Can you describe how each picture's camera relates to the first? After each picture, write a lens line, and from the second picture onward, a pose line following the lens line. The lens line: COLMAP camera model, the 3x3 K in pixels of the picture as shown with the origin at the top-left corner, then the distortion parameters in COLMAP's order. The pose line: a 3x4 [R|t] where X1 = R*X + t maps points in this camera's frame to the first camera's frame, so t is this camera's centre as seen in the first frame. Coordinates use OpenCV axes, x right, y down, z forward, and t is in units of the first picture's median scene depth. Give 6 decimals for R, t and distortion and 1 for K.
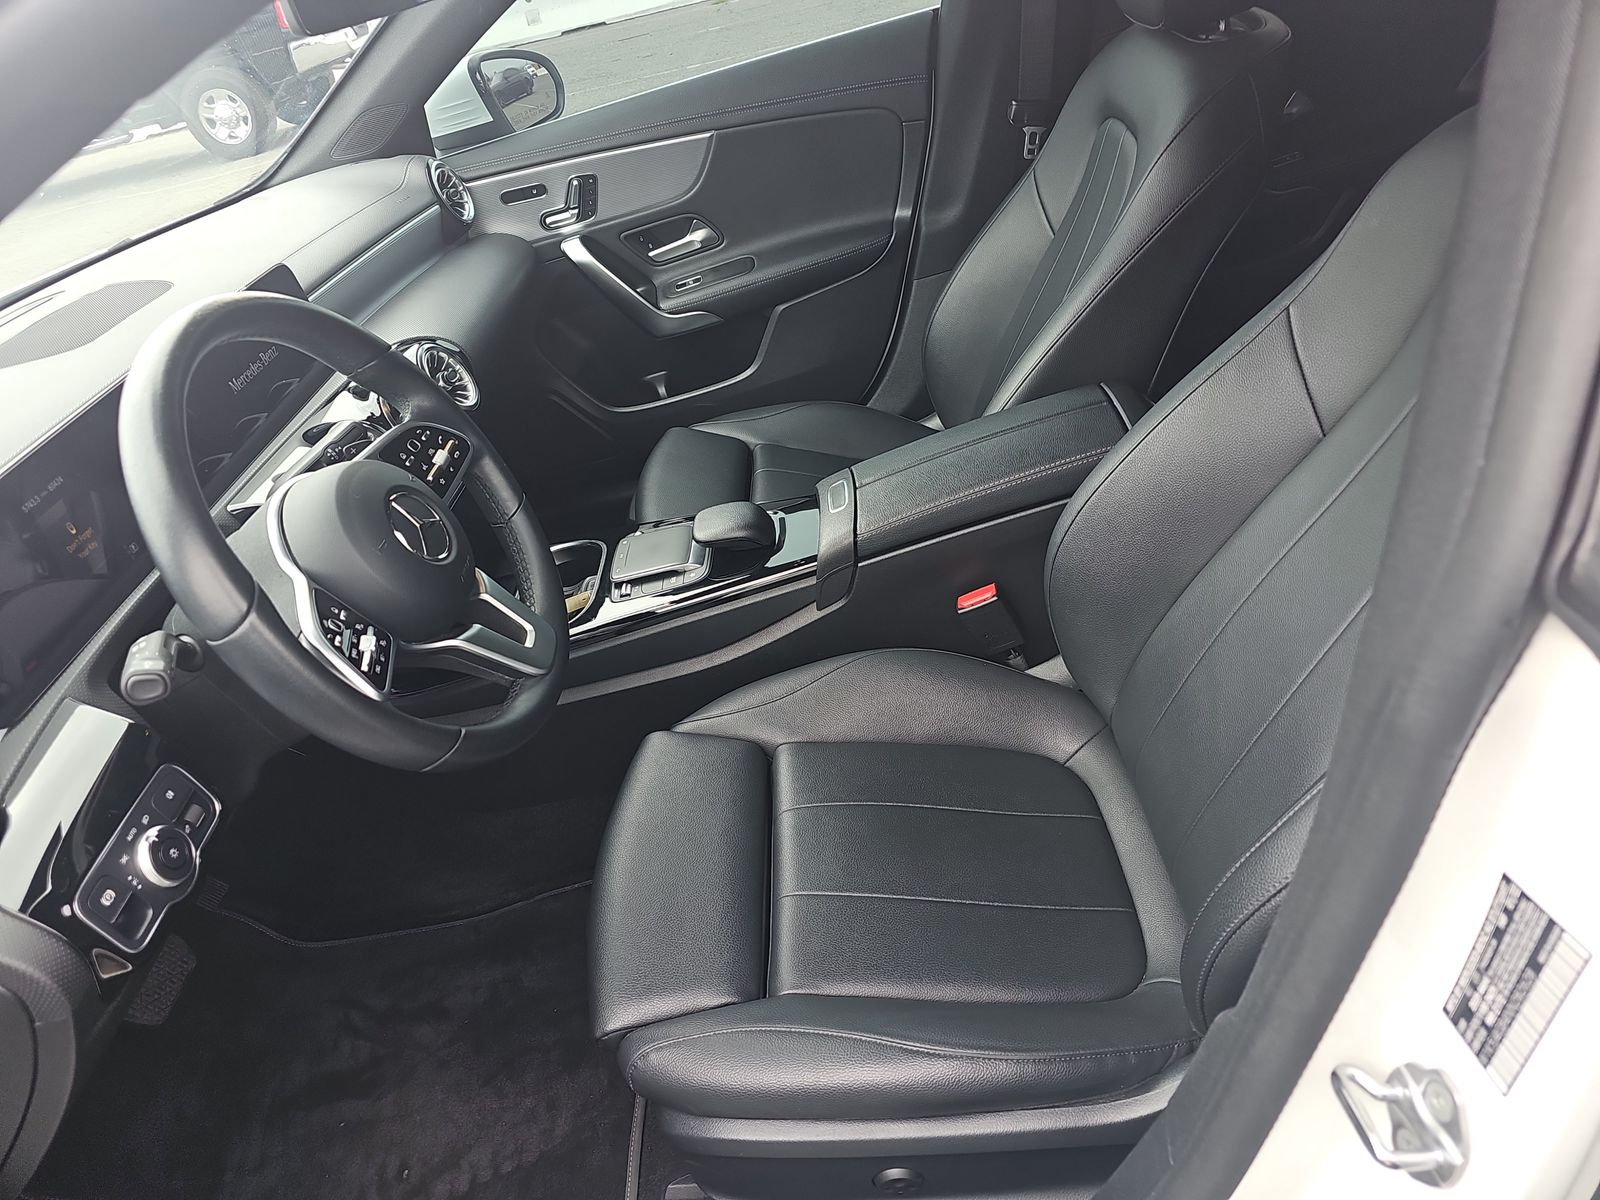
lens RADIAL K [[1062.8, 0, 800.0], [0, 1062.8, 600.0], [0, 0, 1]] dist [0.049283, -0.042887]
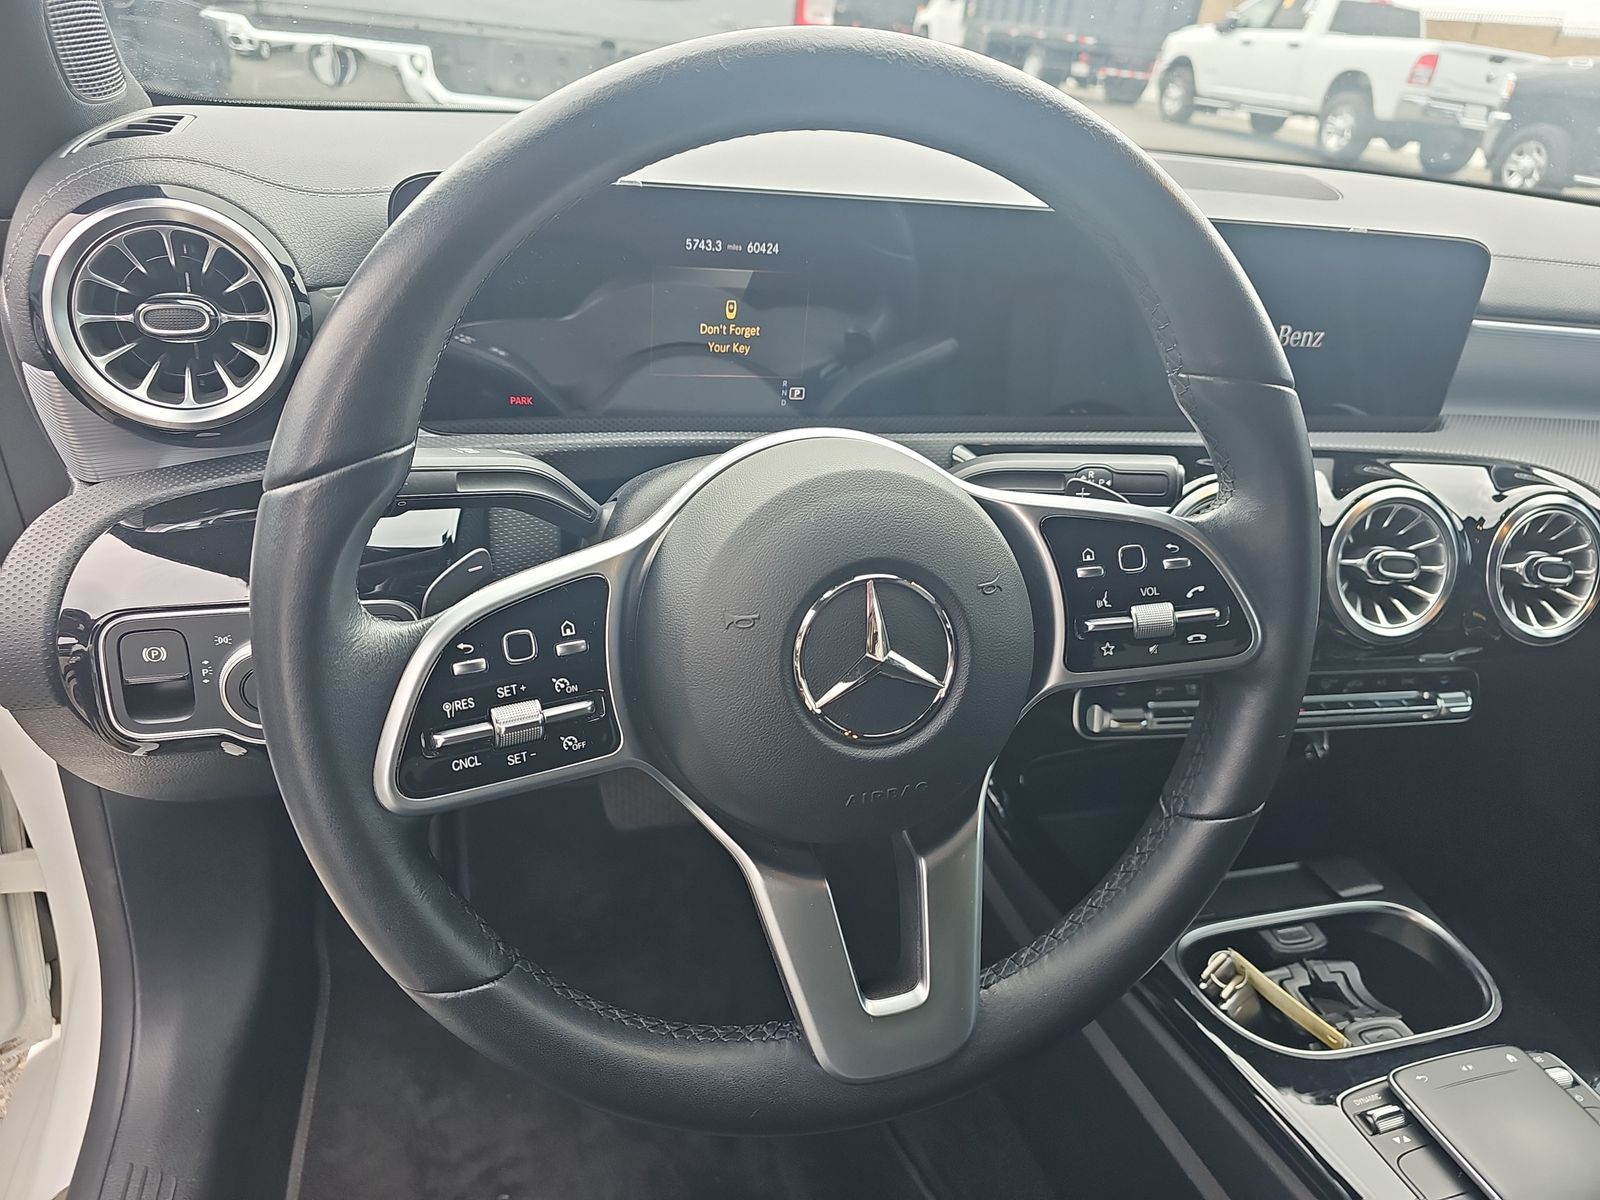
lens RADIAL K [[1063.1, 0, 796.2], [0, 1063.1, 580.5], [0, 0, 1]] dist [0.056101, -0.051122]
pose [[0.236793, 0.649666, -0.722401, -0.039804], [-0.675099, 0.644742, 0.358538, -0.149563], [0.698692, 0.402793, 0.591259, 0.456744]]
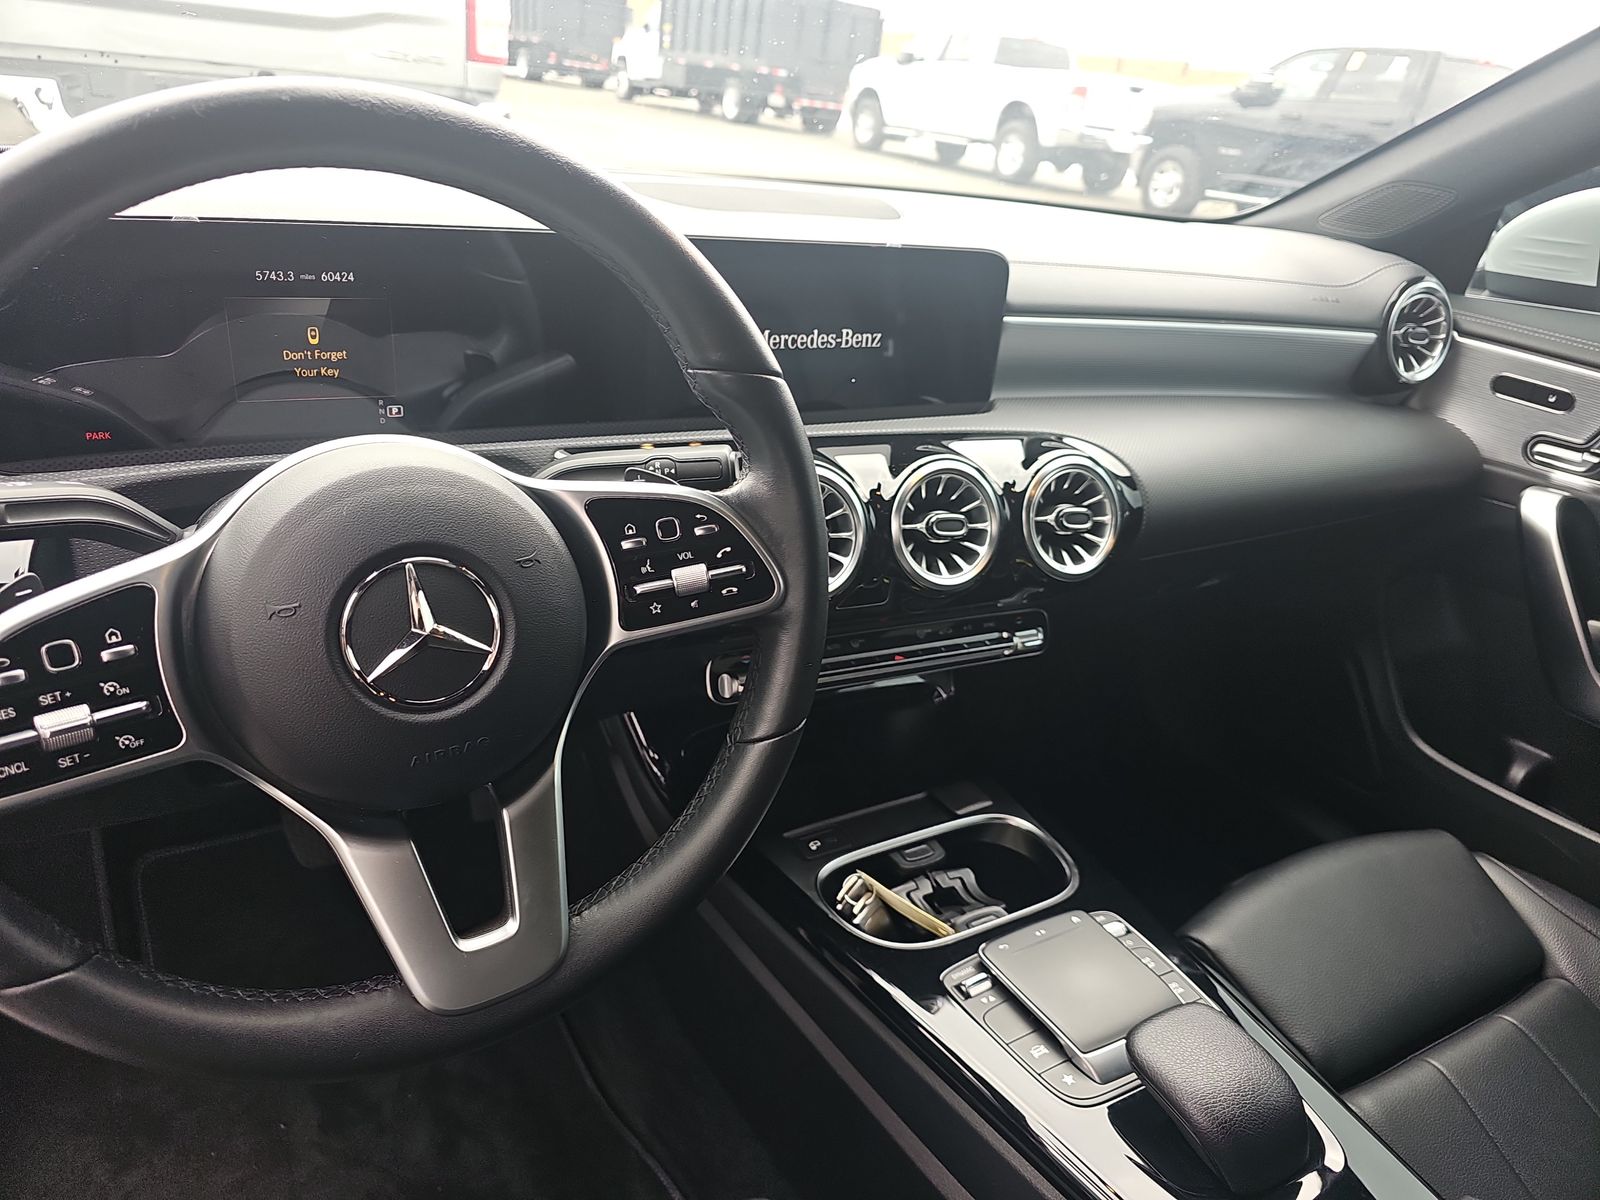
lens RADIAL K [[1069.5, 0, 797.1], [0, 1069.5, 594.2], [0, 0, 1]] dist [0.041012, -0.042273]
pose [[0.451686, 0.604765, -0.655926, 0.032434], [-0.664376, 0.718696, 0.205135, -0.200018], [0.595470, 0.343125, 0.726416, 0.476383]]
